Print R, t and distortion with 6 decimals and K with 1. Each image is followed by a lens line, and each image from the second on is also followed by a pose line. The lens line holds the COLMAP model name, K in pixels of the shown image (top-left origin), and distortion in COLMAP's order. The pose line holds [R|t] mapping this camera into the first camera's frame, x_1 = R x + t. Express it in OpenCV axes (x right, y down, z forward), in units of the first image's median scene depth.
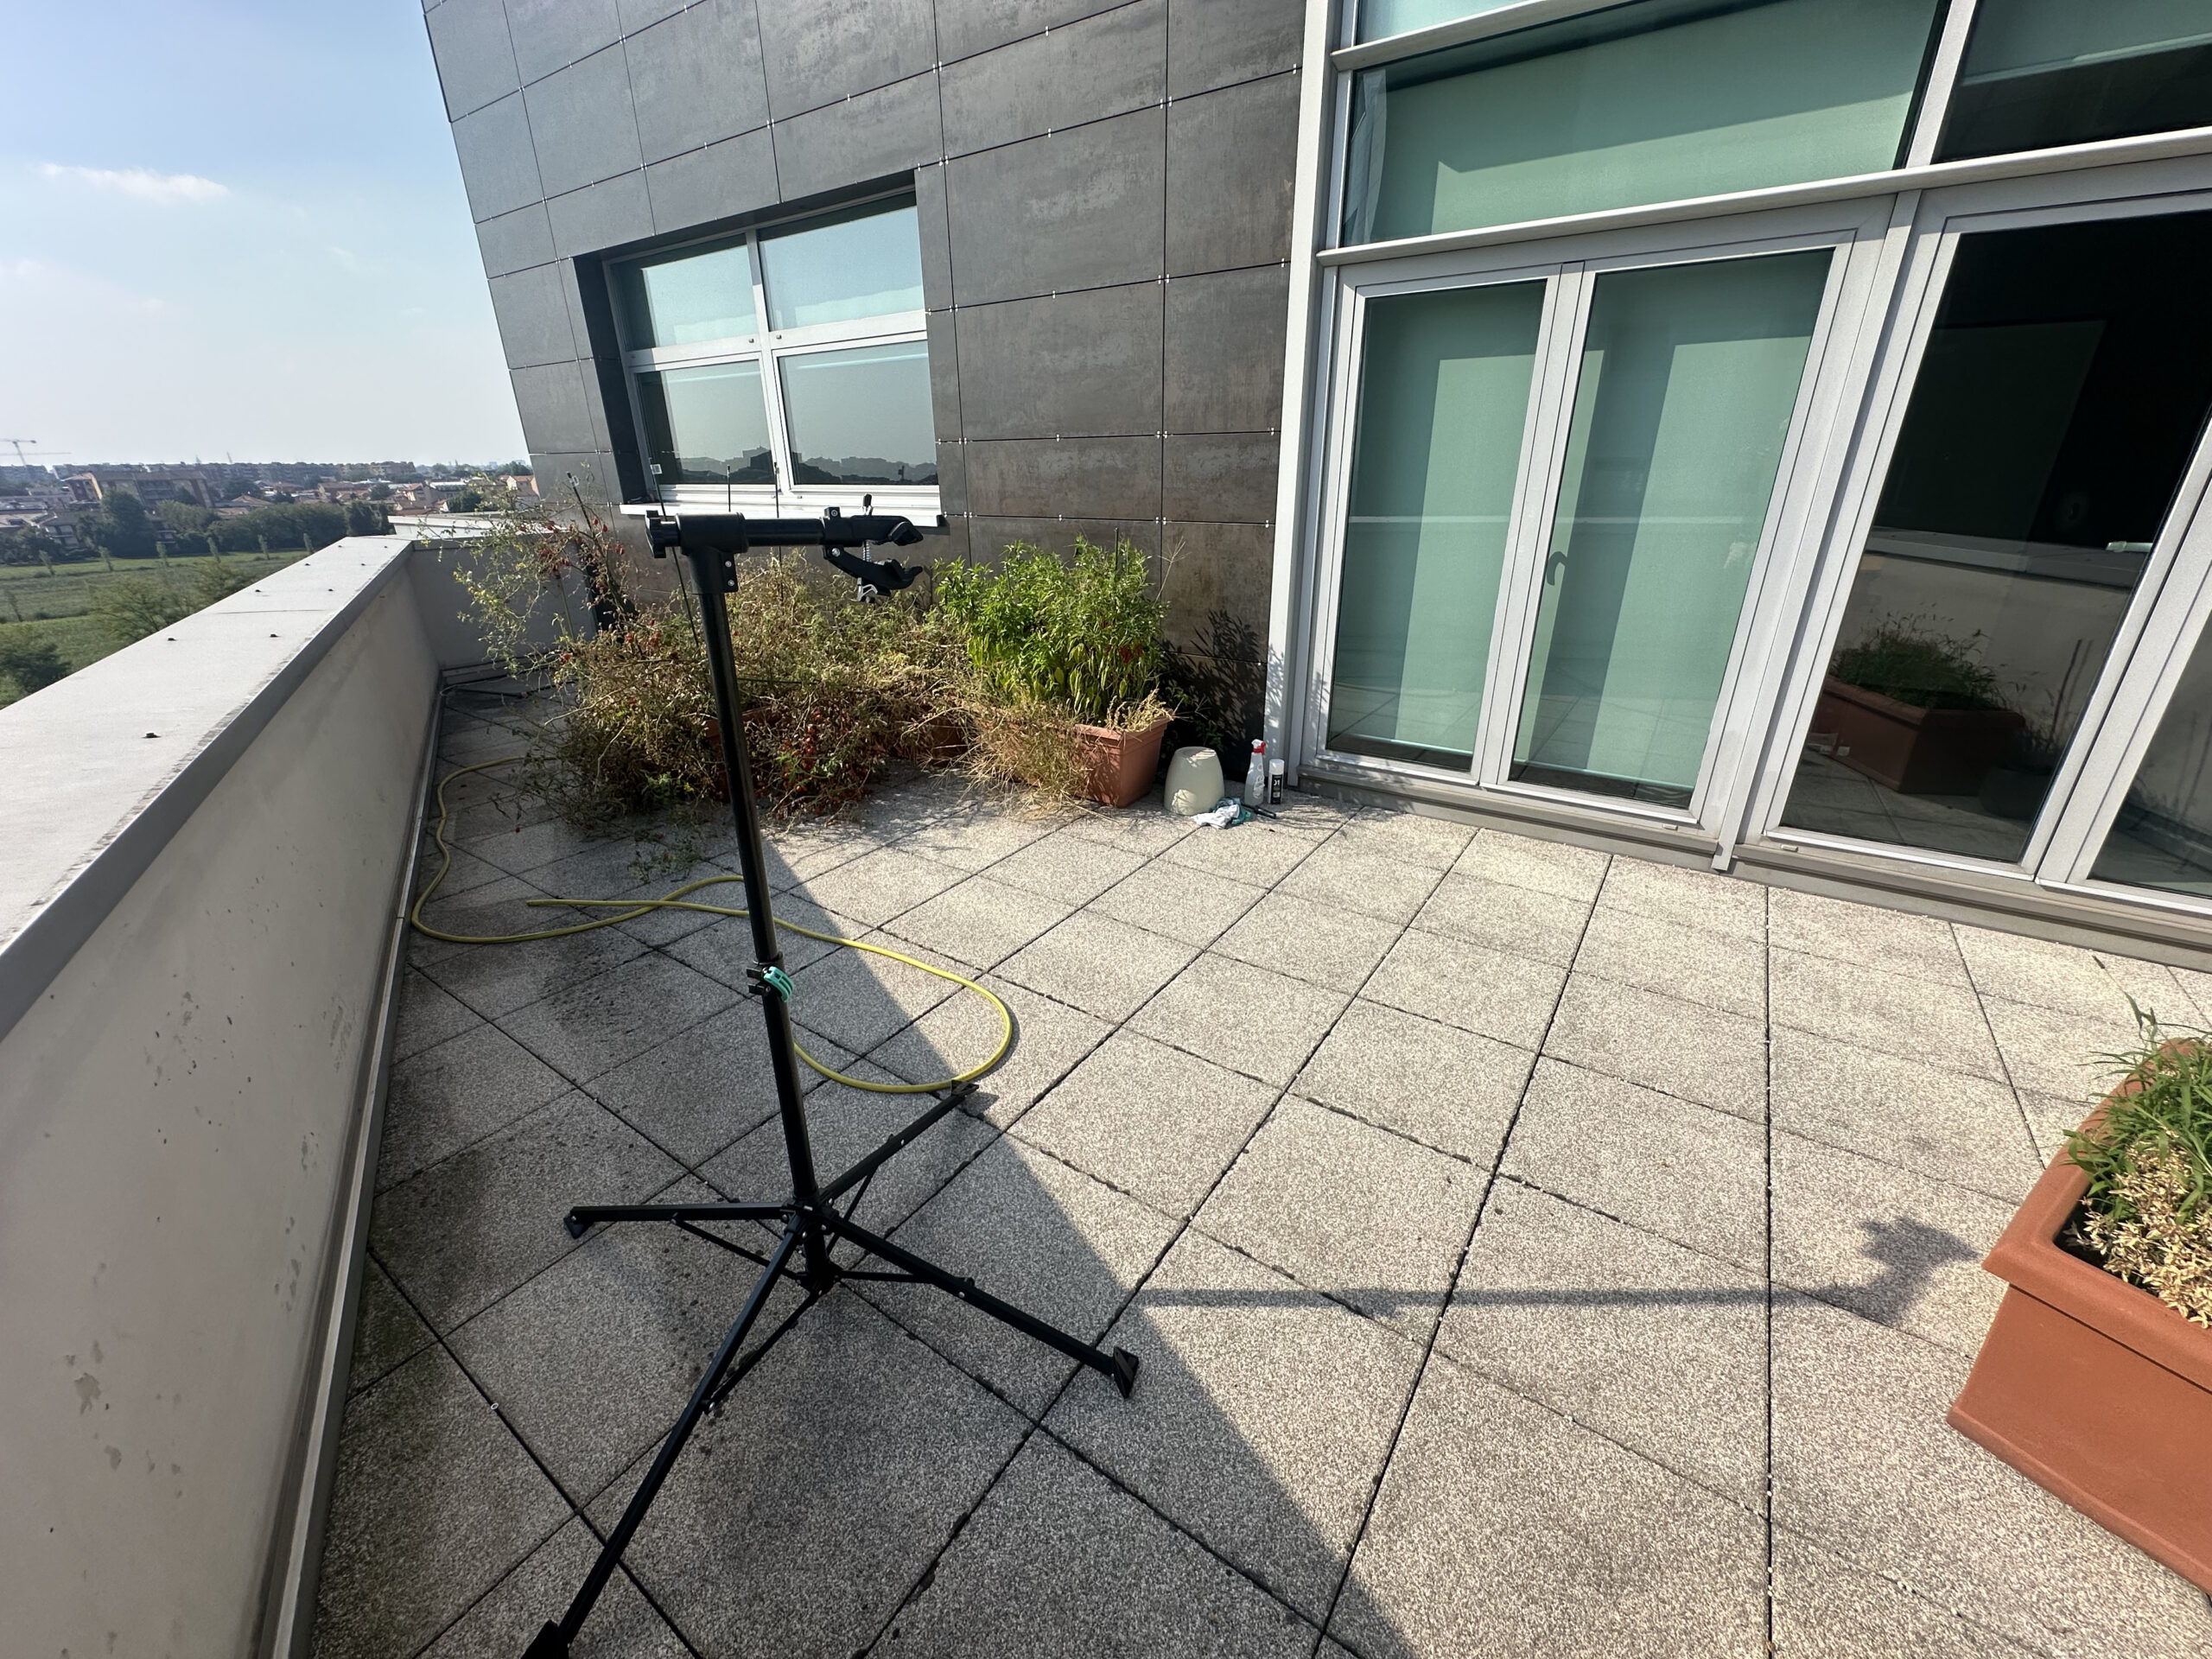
lens RADIAL K [[882.0, 0, 1105.1], [0, 882.0, 827.3], [0, 0, 1]] dist [-0.002390, 0.000462]
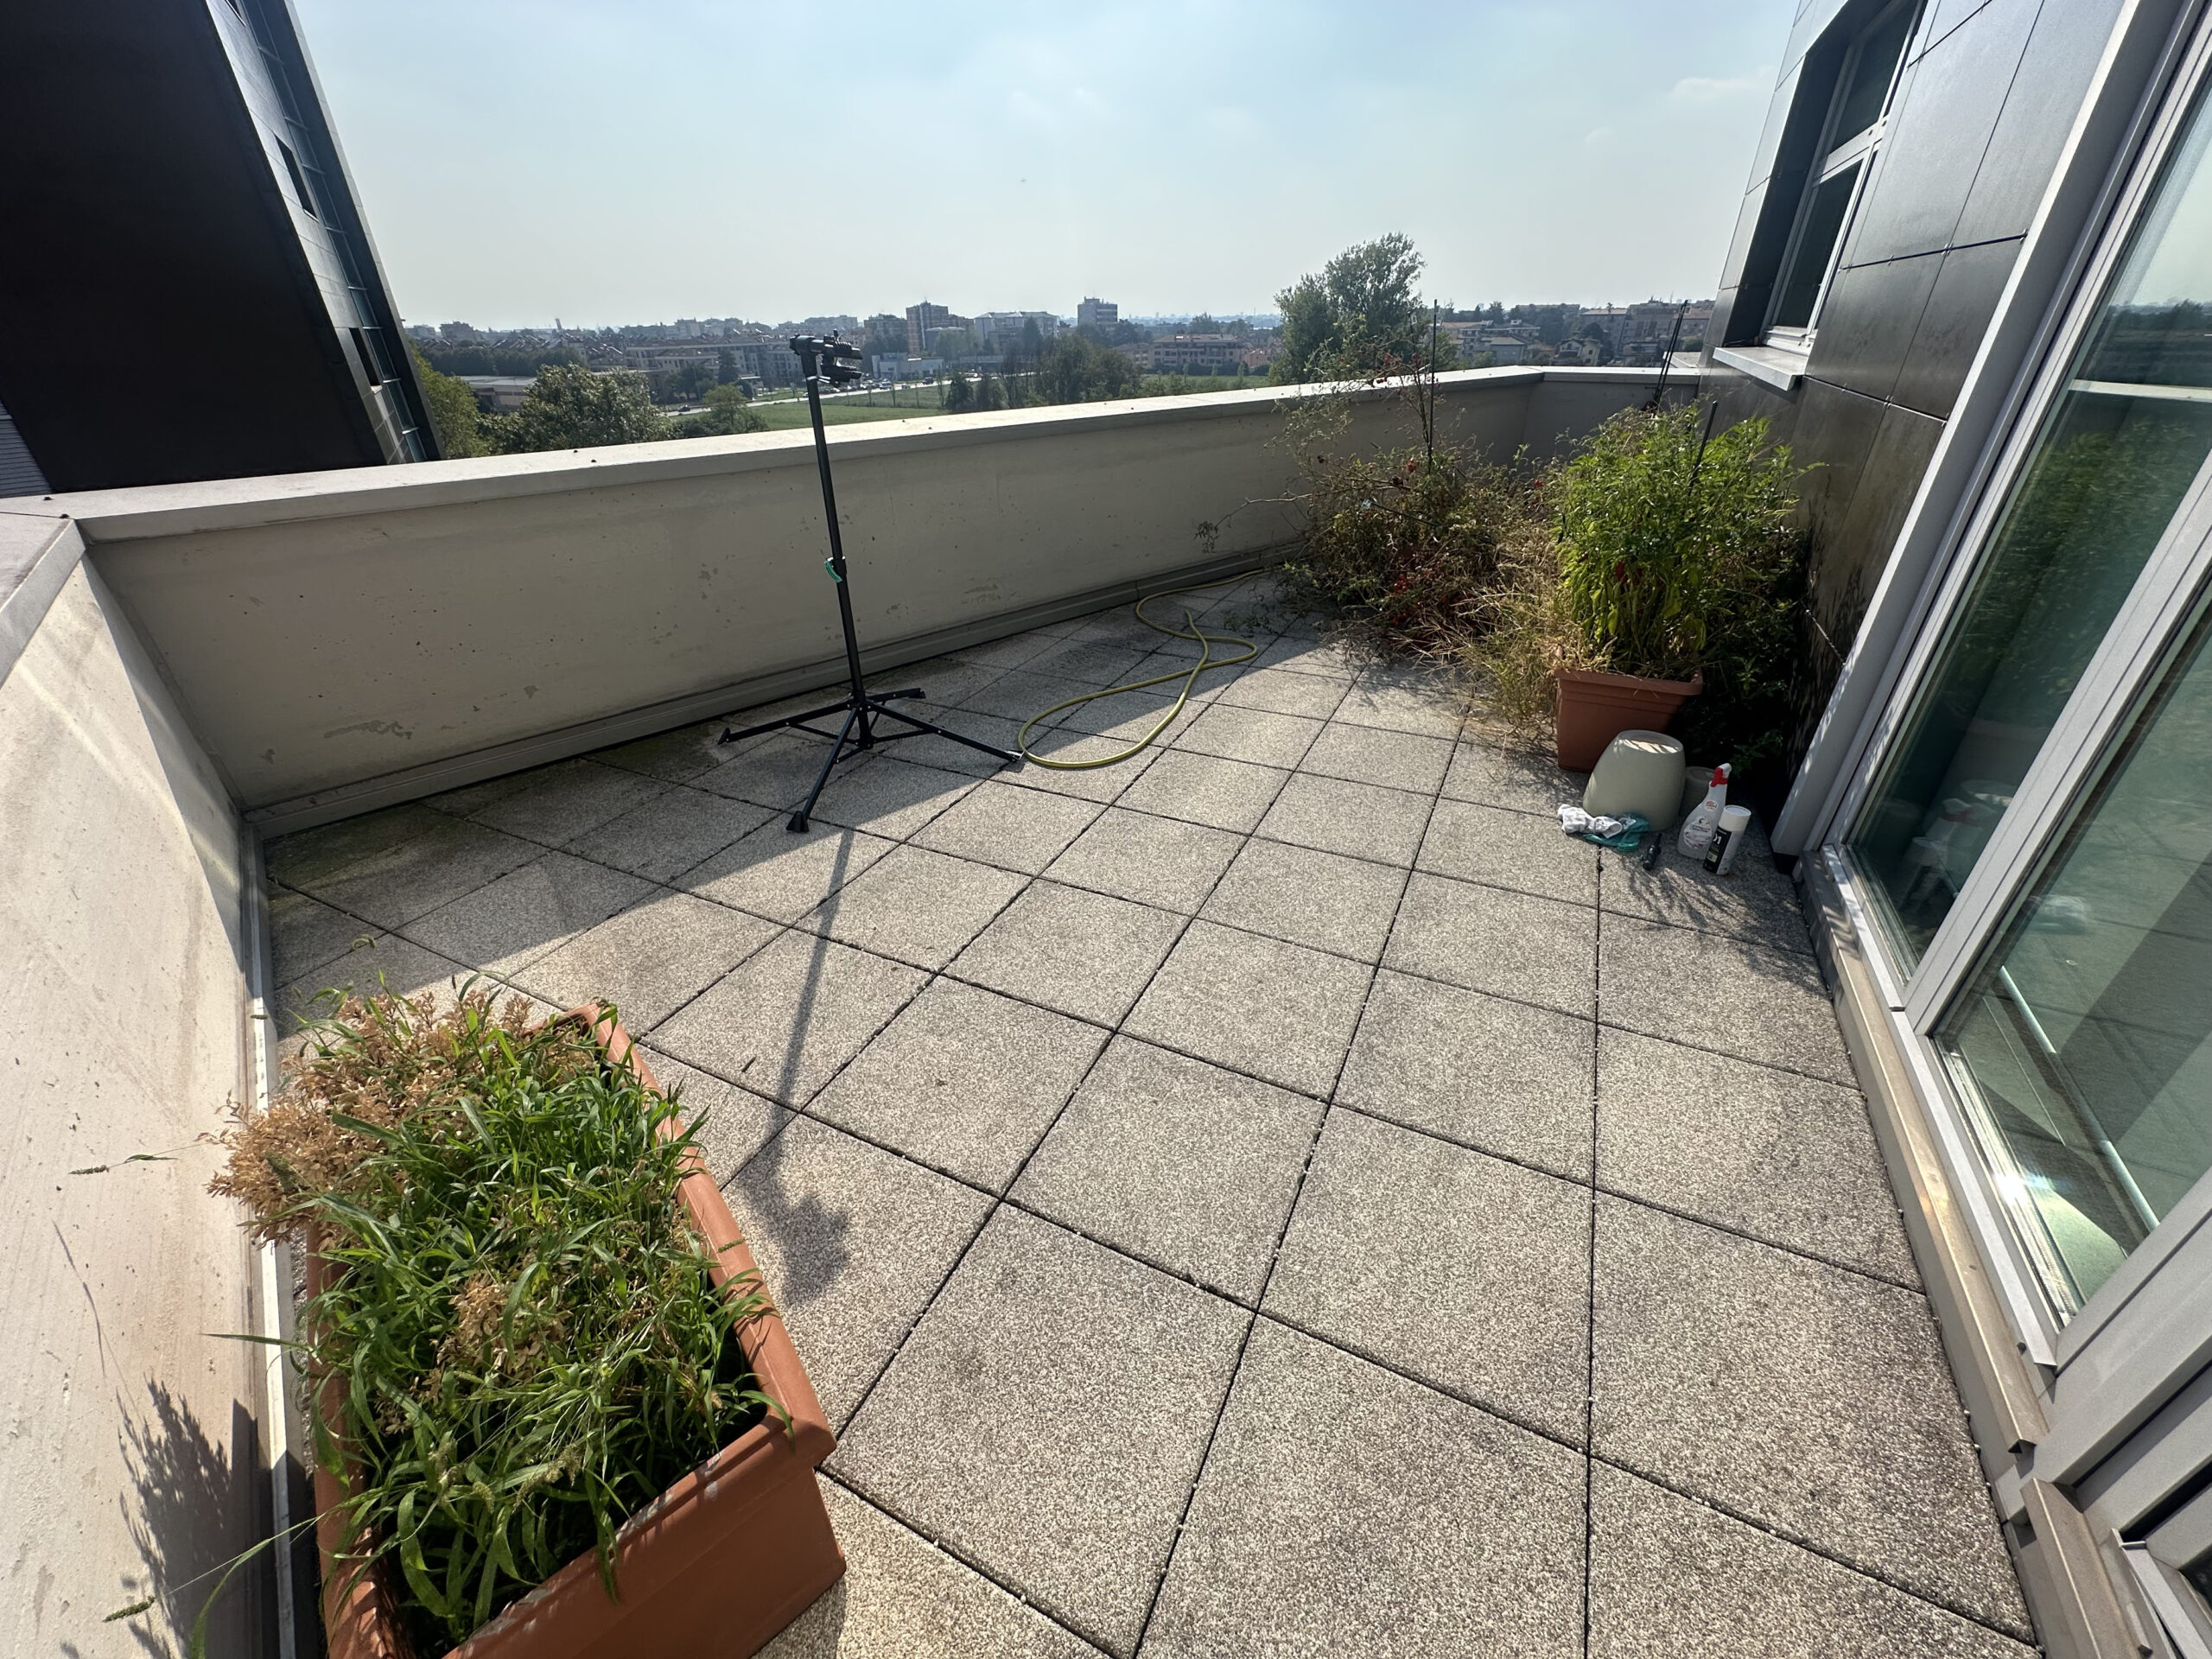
lens RADIAL K [[882.0, 0, 1102.9], [0, 882.0, 825.6], [0, 0, 1]] dist [-0.002390, 0.000462]
pose [[0.145068, 0.501380, -0.852979, 1.065211], [-0.368765, 0.827382, 0.423618, -0.262037], [0.918133, 0.253096, 0.304918, 0.626682]]
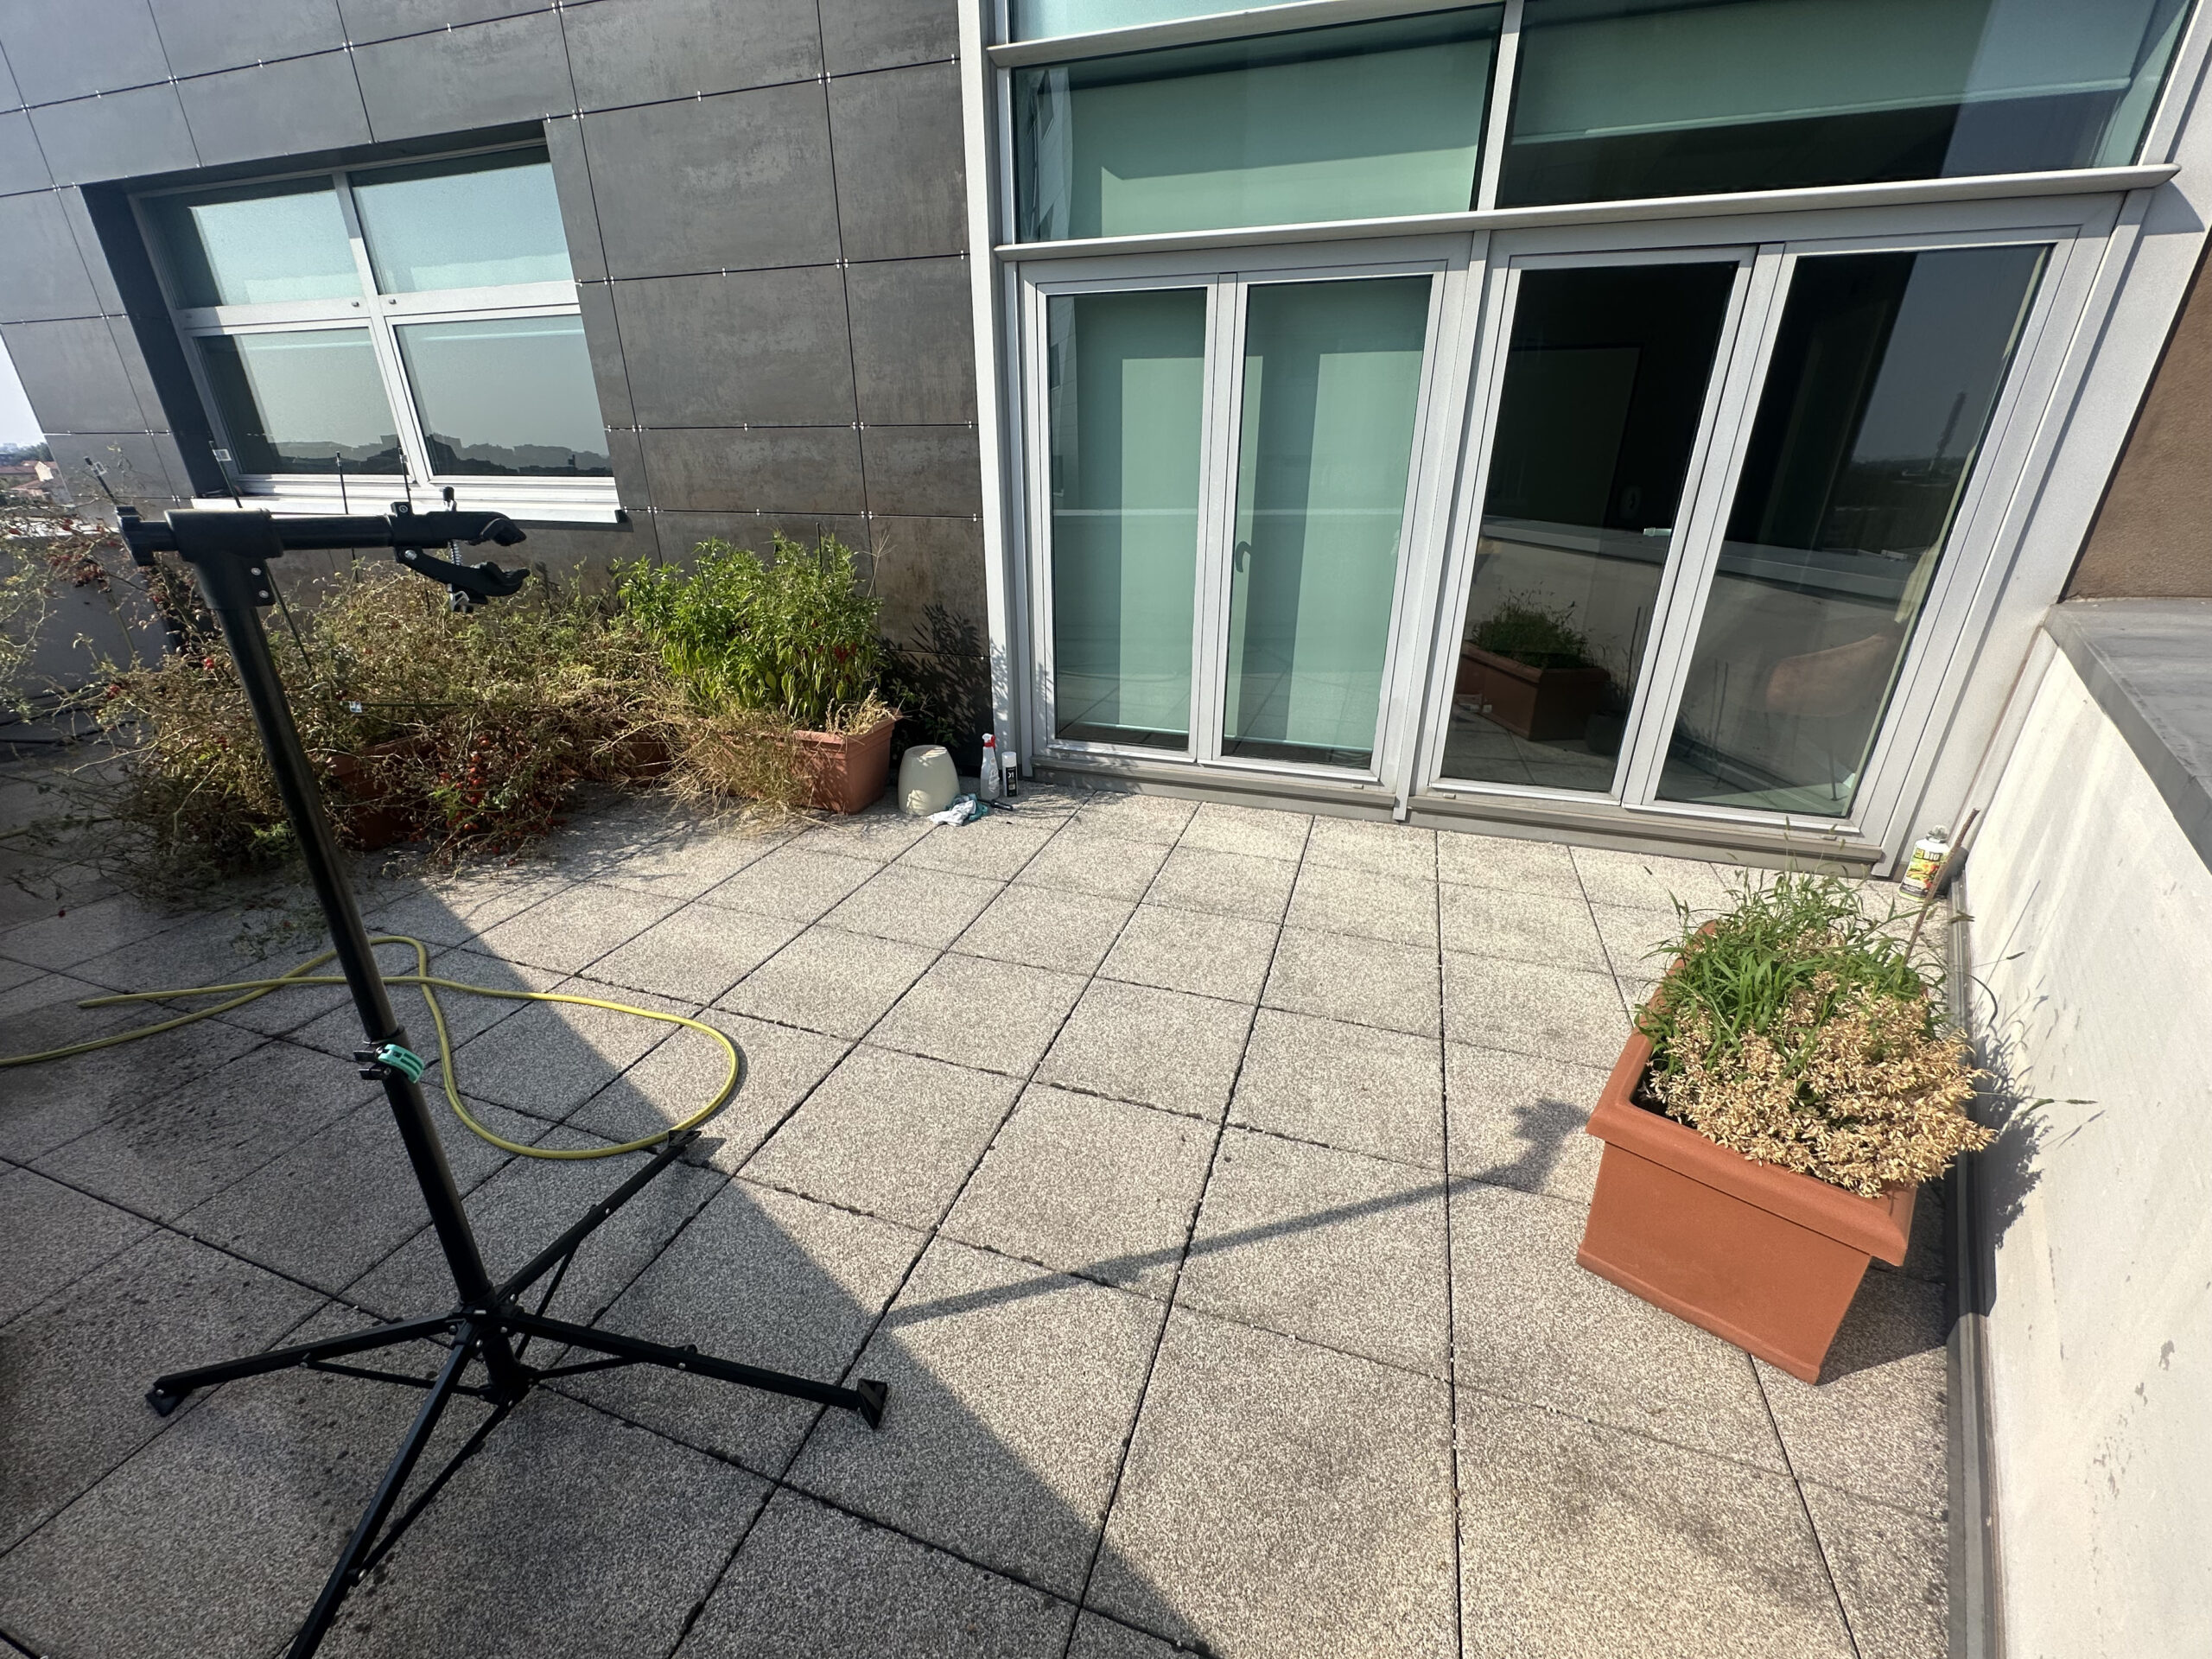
lens RADIAL K [[882.0, 0, 1103.2], [0, 882.0, 826.9], [0, 0, 1]] dist [-0.002390, 0.000462]
pose [[0.961056, -0.096627, 0.258912, 0.046727], [0.095030, 0.995299, 0.018708, -0.000532], [-0.259502, 0.006625, 0.965720, 0.001065]]
